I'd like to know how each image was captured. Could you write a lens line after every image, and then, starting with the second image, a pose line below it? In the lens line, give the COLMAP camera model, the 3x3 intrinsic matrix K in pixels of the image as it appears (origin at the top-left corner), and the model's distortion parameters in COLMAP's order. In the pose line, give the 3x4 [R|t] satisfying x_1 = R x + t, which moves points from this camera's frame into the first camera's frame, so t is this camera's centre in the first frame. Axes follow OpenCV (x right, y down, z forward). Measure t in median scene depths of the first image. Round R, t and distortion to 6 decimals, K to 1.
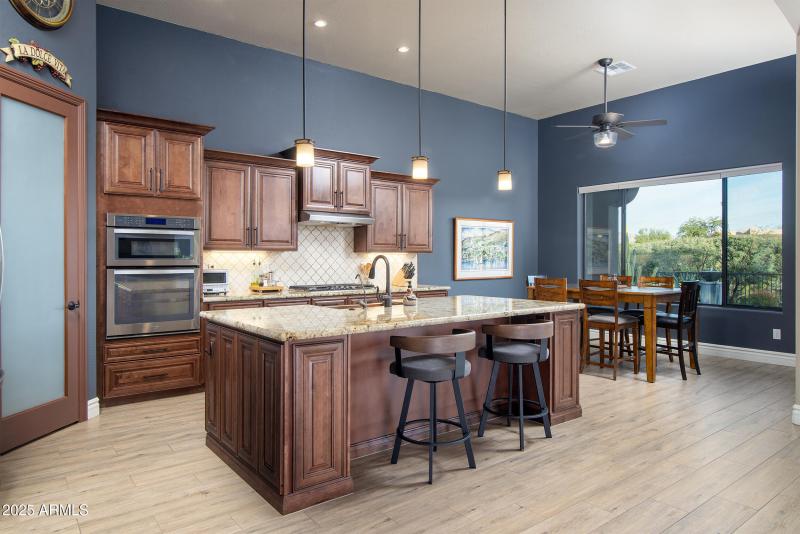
lens RADIAL K [[507.8, 0, 396.2], [0, 507.8, 263.0], [0, 0, 1]] dist [0.000032, -0.003283]
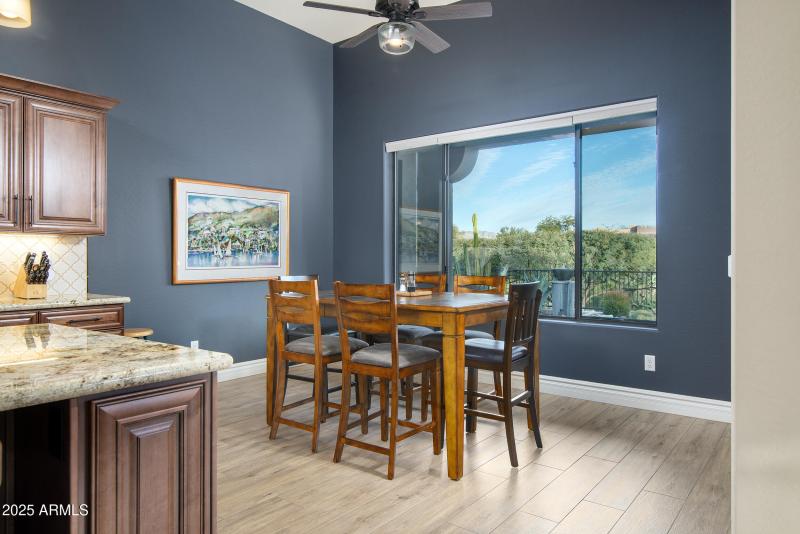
lens RADIAL K [[556.3, 0, 402.3], [0, 556.3, 263.1], [0, 0, 1]] dist [0.006071, 0.000865]
pose [[0.963613, -0.002243, 0.267291, 0.247342], [0.001638, 0.999996, 0.002486, 0.010261], [-0.267295, -0.001958, 0.963613, 0.385662]]
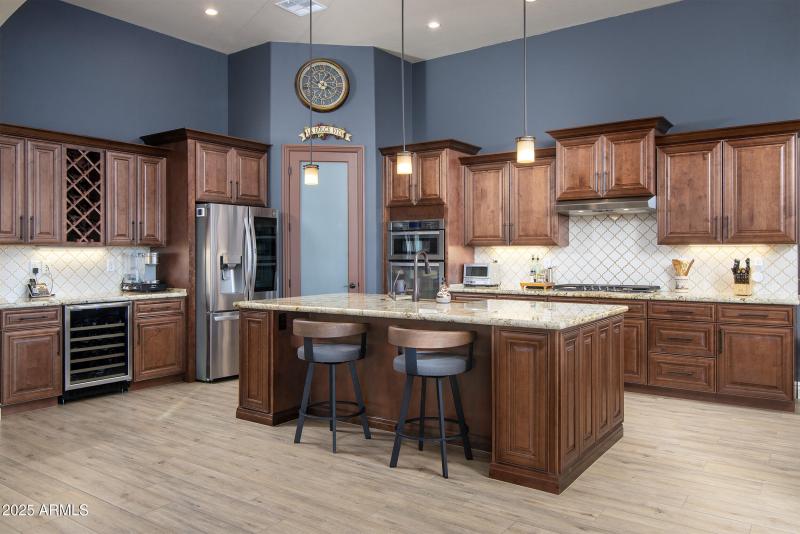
lens RADIAL K [[593.9, 0, 401.3], [0, 593.9, 265.9], [0, 0, 1]] dist [0.012422, 0.003100]
pose [[0.295867, 0.018339, -0.955053, 0.679264], [-0.003272, 0.999829, 0.018185, -0.004593], [0.955223, -0.002255, 0.295877, 0.379396]]
